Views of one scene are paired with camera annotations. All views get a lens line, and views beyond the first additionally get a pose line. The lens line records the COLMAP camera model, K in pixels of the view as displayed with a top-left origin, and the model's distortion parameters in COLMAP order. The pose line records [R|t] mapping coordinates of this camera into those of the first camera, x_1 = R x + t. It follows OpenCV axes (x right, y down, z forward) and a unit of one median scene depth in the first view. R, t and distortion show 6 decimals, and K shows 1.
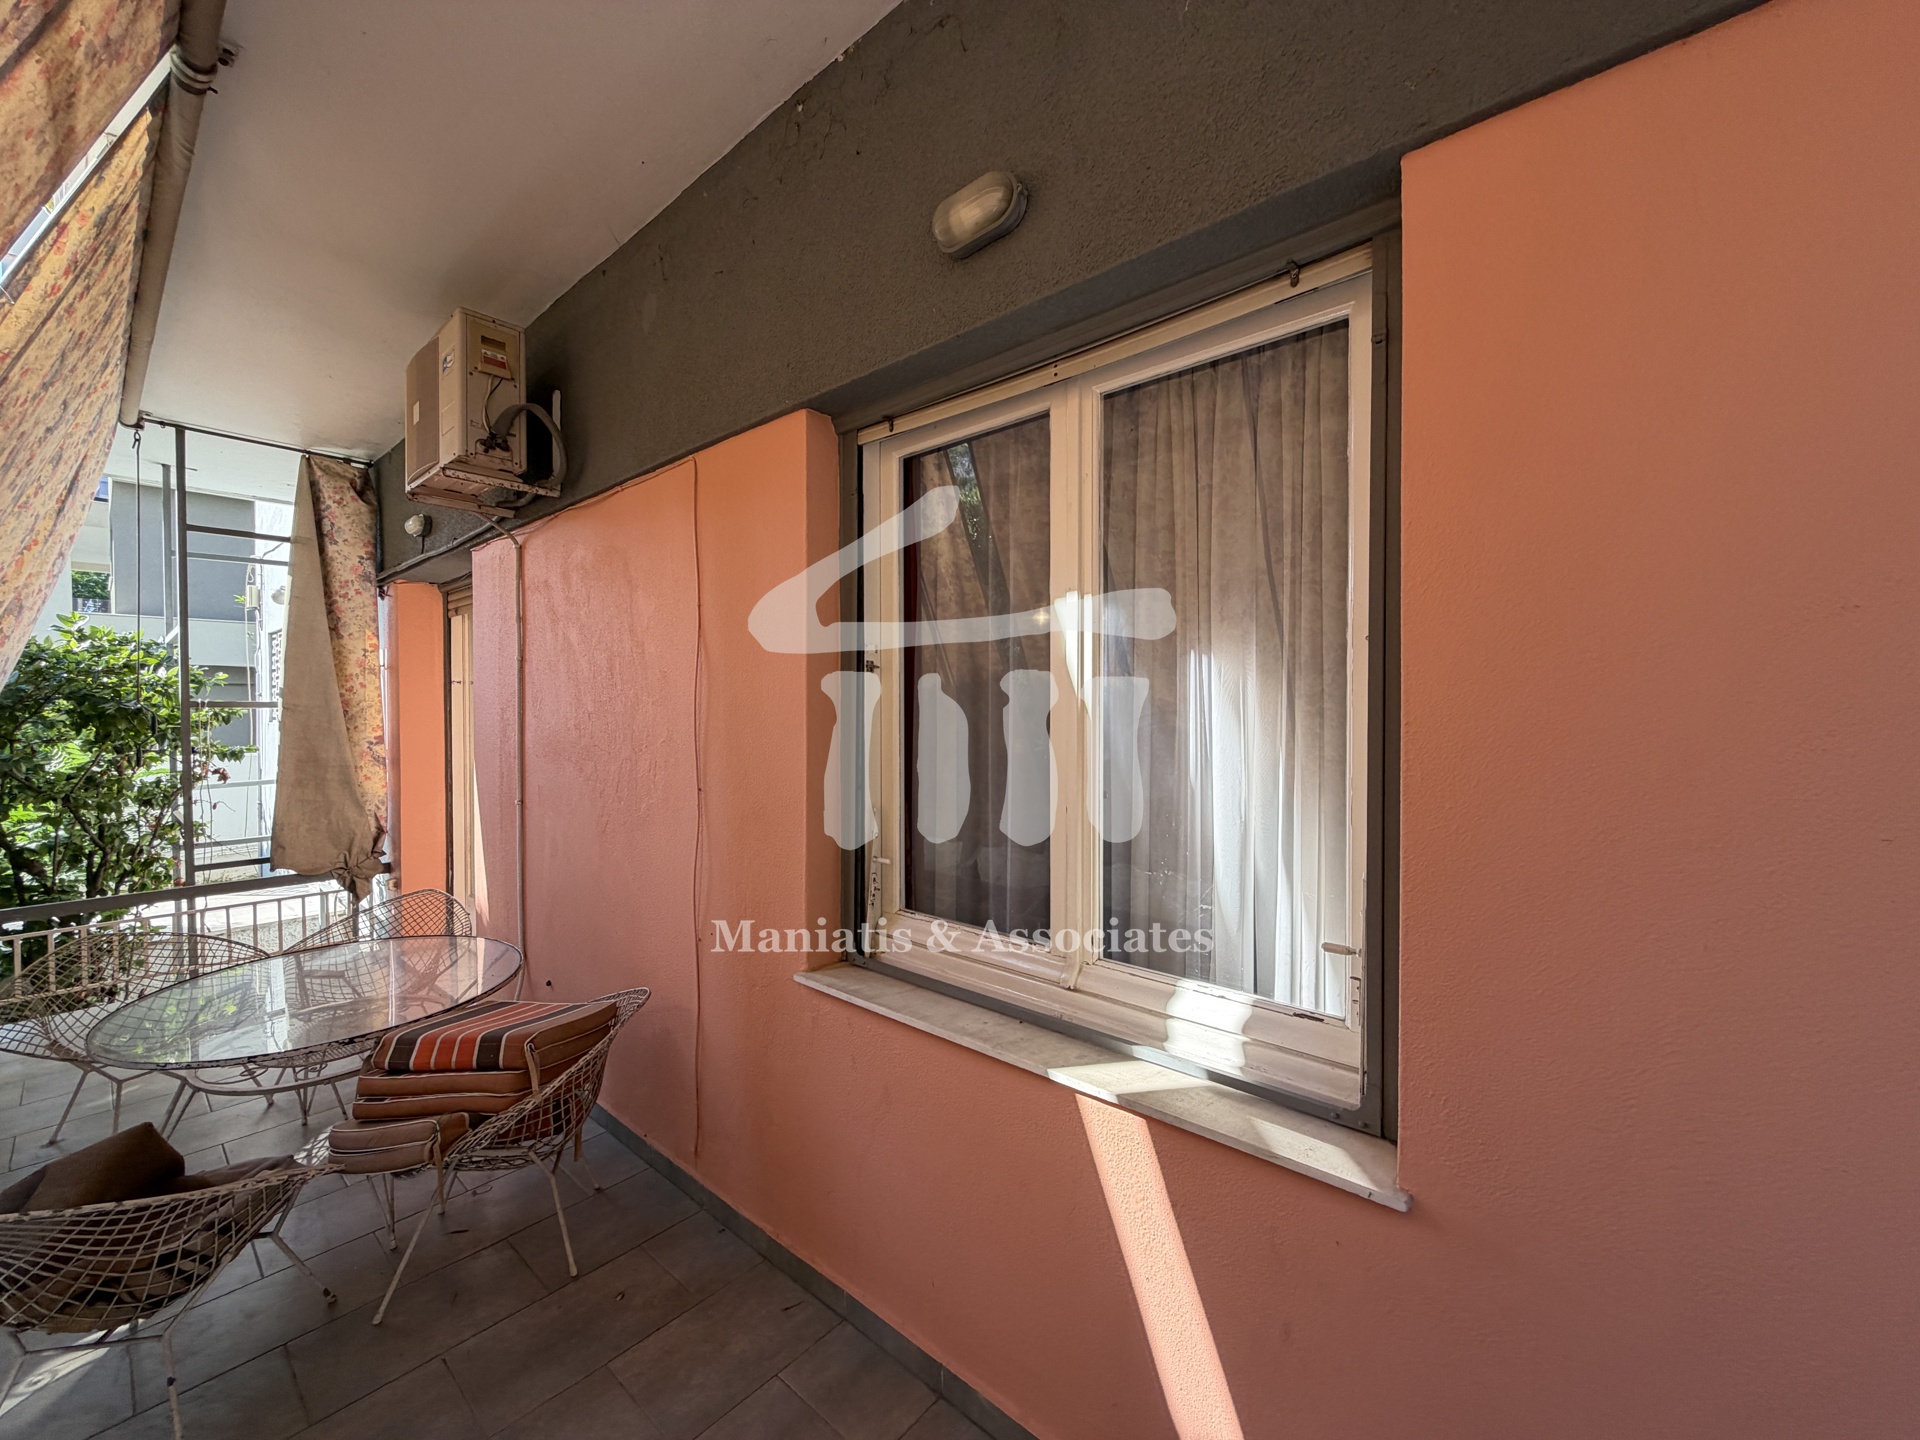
lens RADIAL K [[764.7, 0, 954.6], [0, 764.7, 717.0], [0, 0, 1]] dist [-0.001990, 0.000280]
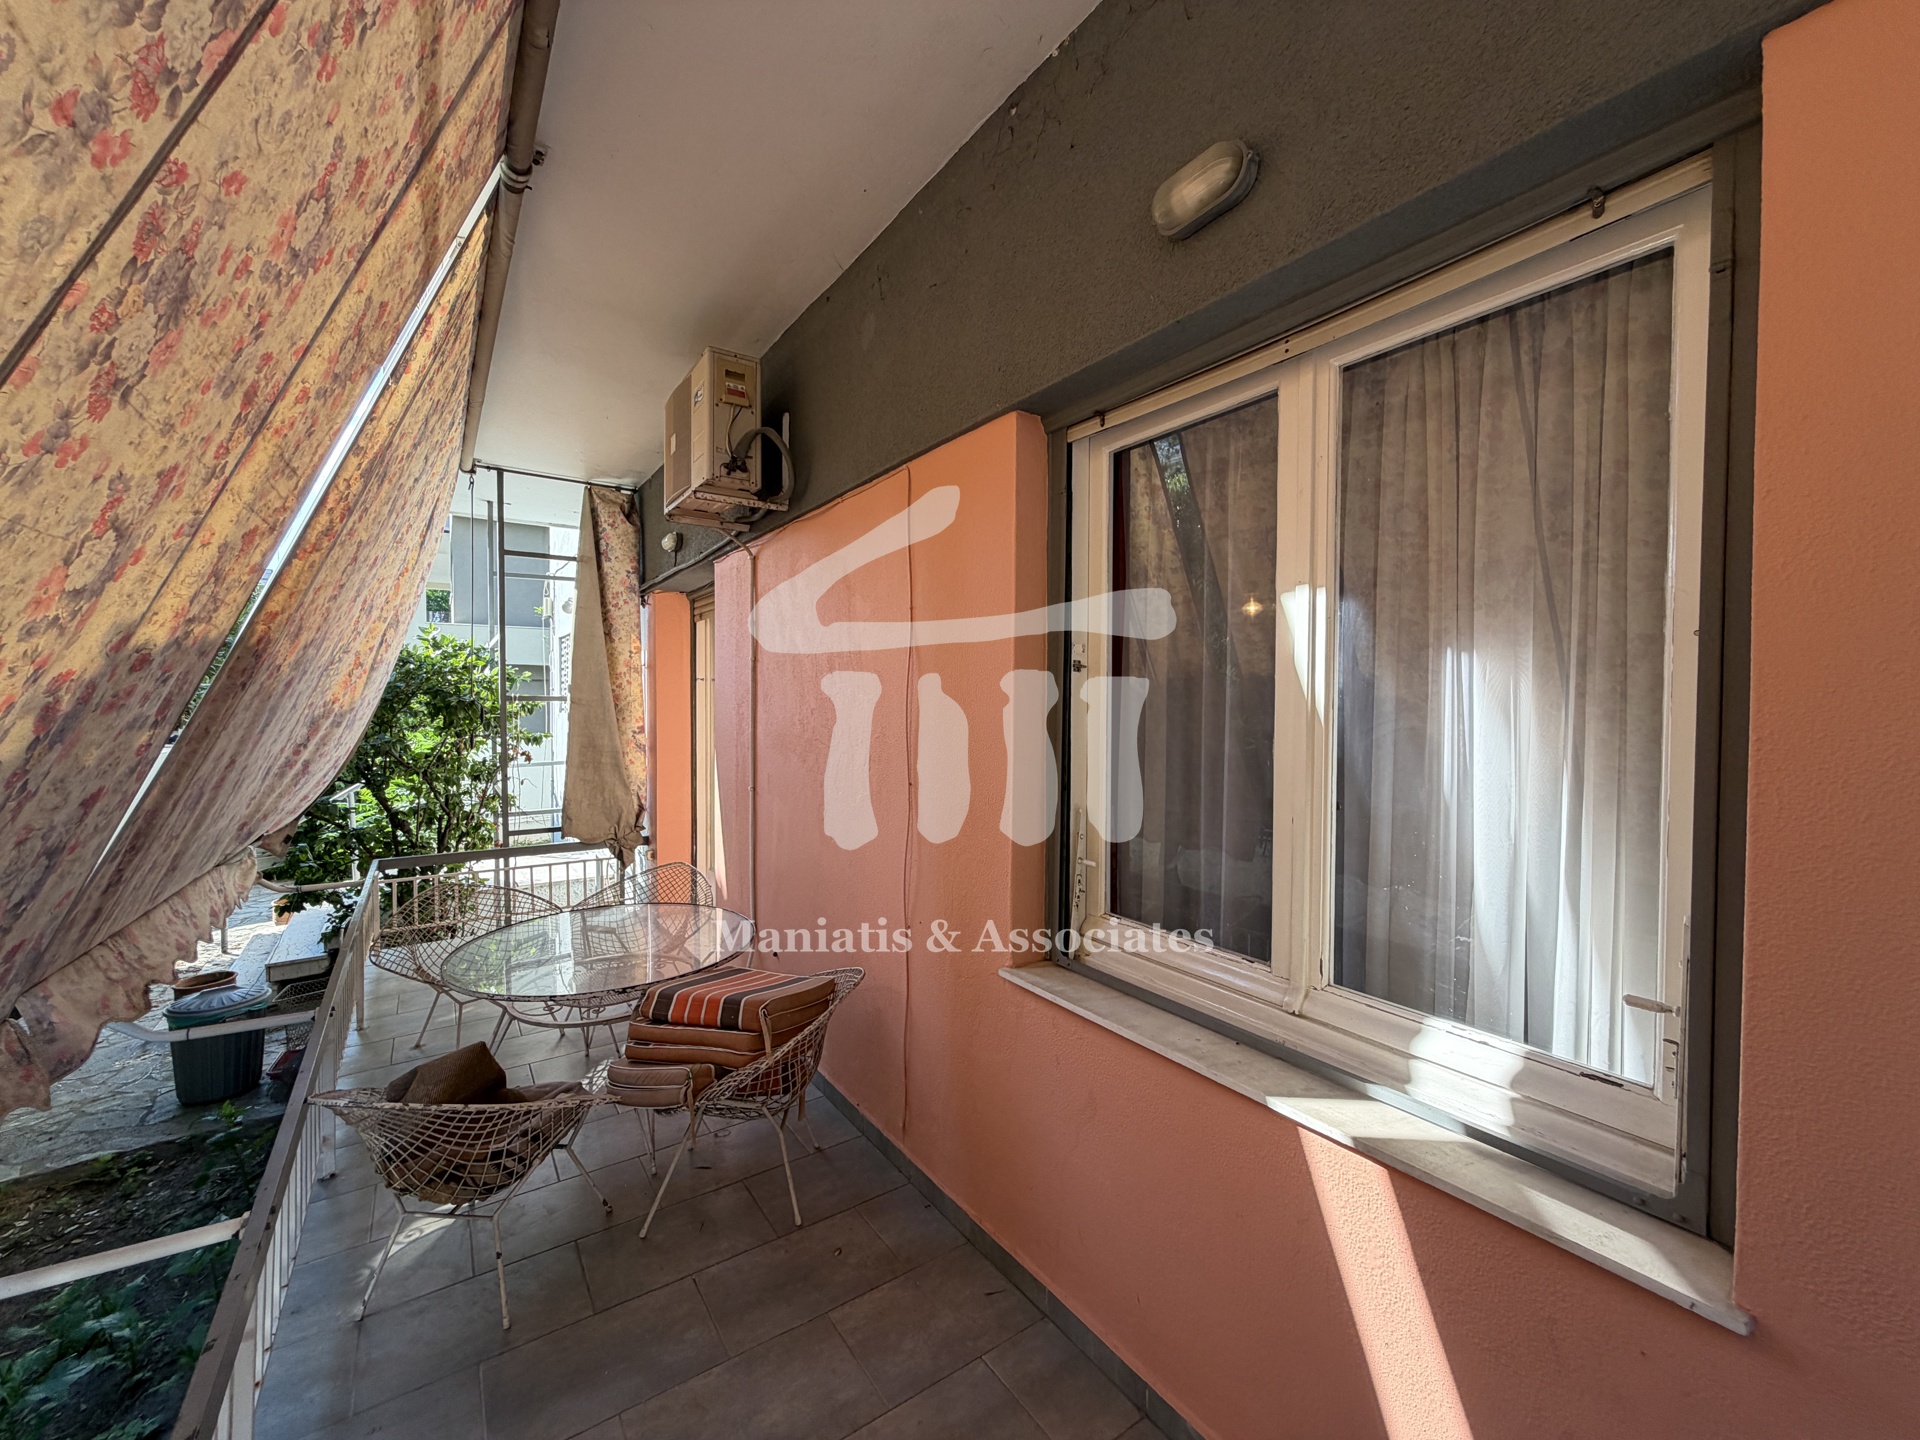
lens RADIAL K [[764.7, 0, 954.5], [0, 764.7, 717.6], [0, 0, 1]] dist [-0.001990, 0.000280]
pose [[0.968466, 0.010842, -0.248908, -0.019161], [-0.008740, 0.999916, 0.009547, -0.008320], [0.248991, -0.007071, 0.968480, 0.001117]]
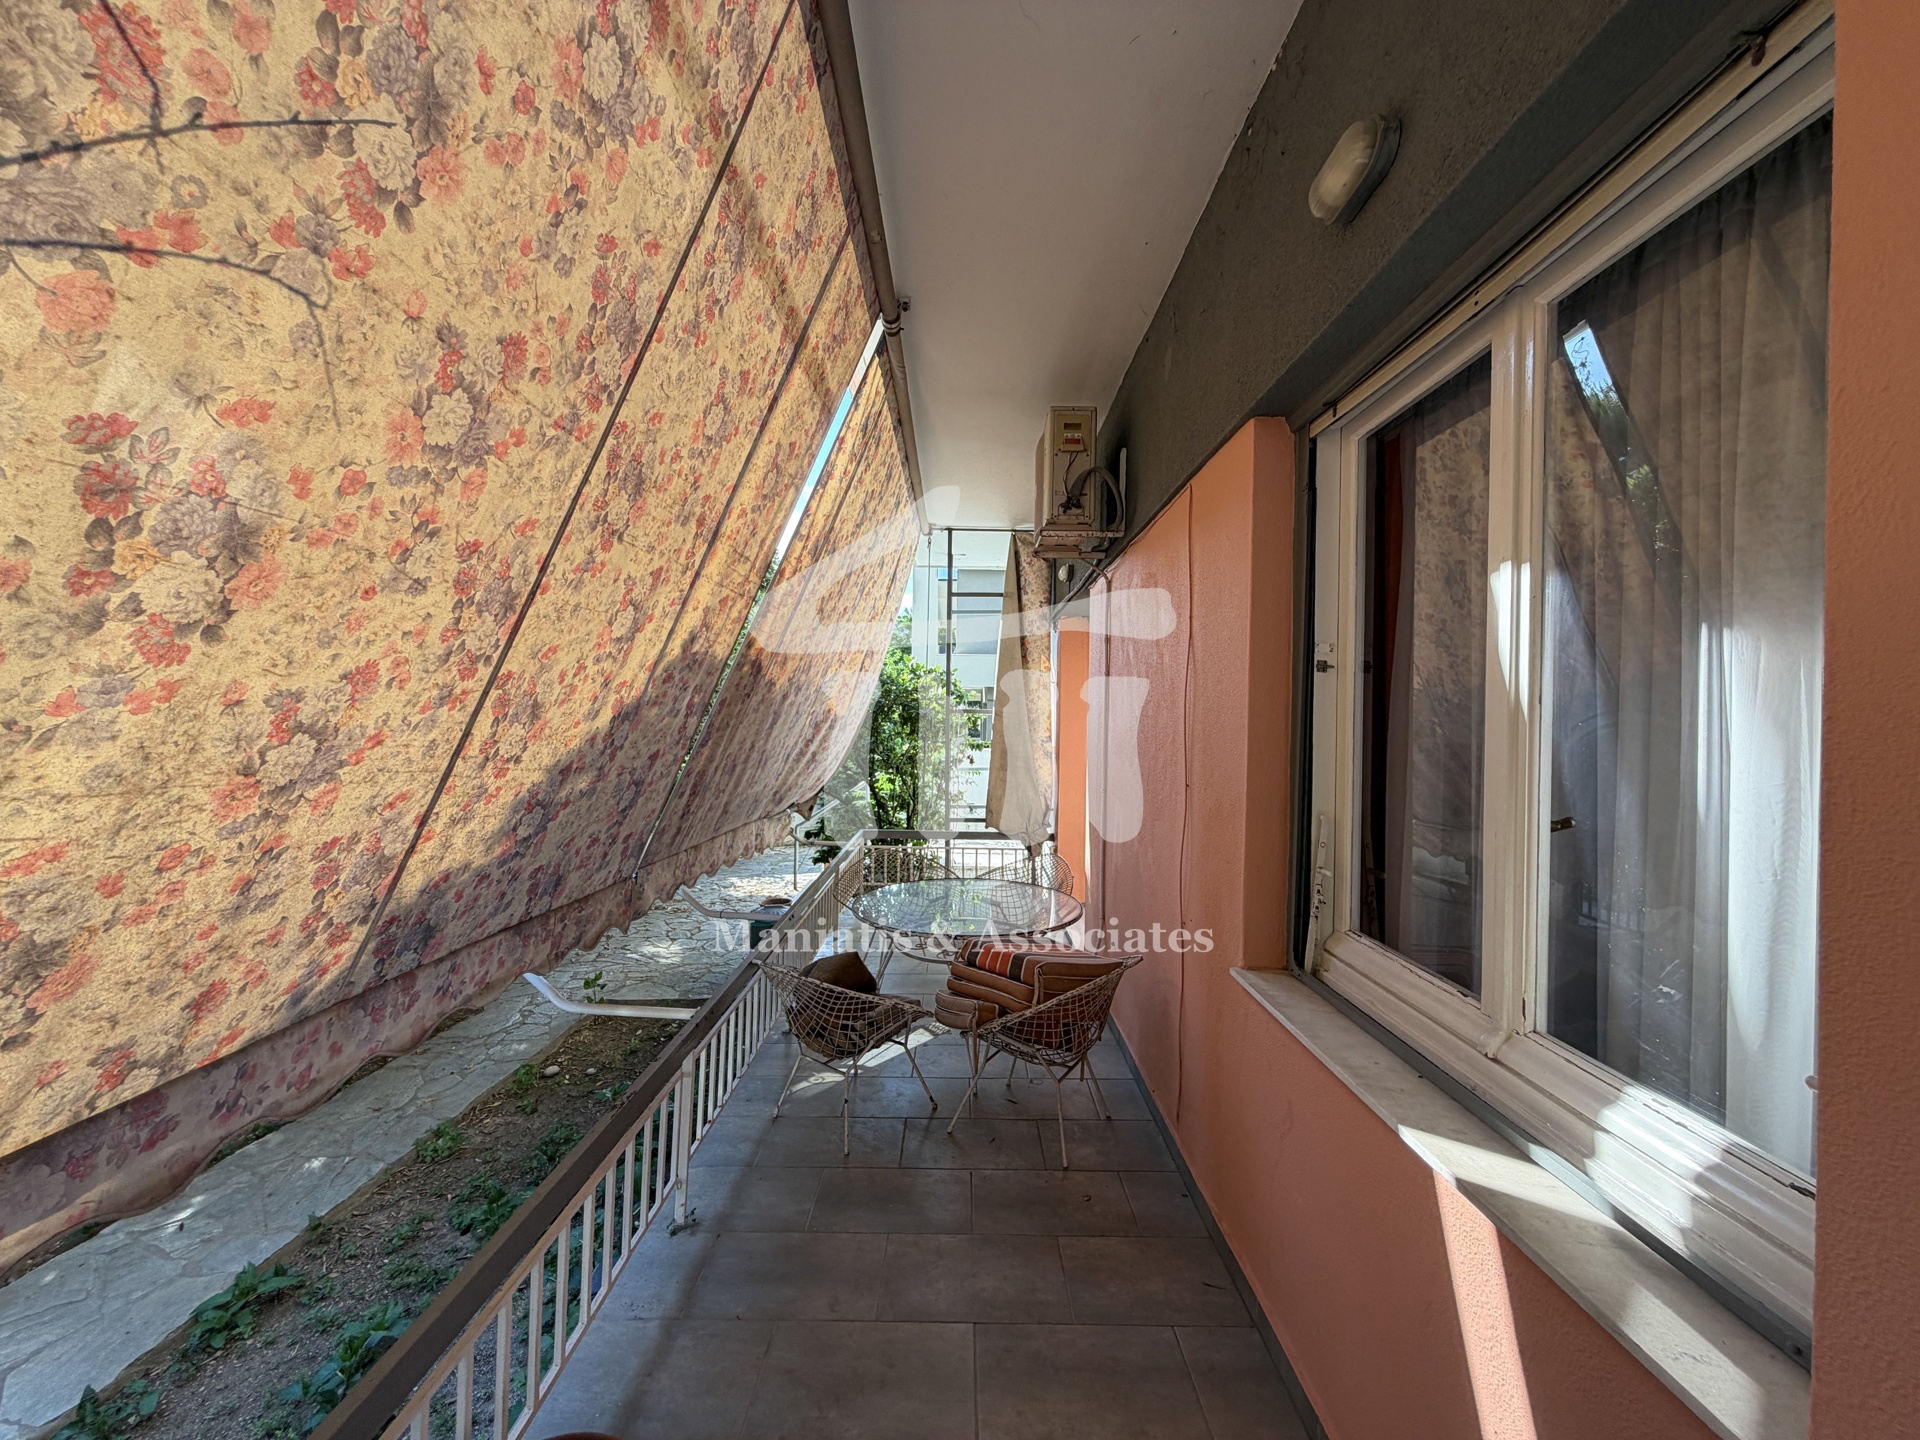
lens RADIAL K [[764.7, 0, 954.0], [0, 764.7, 717.2], [0, 0, 1]] dist [-0.001990, 0.000280]
pose [[0.653006, 0.010466, -0.757280, 0.341913], [-0.025412, 0.999644, -0.008097, 0.017496], [0.756926, 0.024531, 0.653040, 0.038254]]
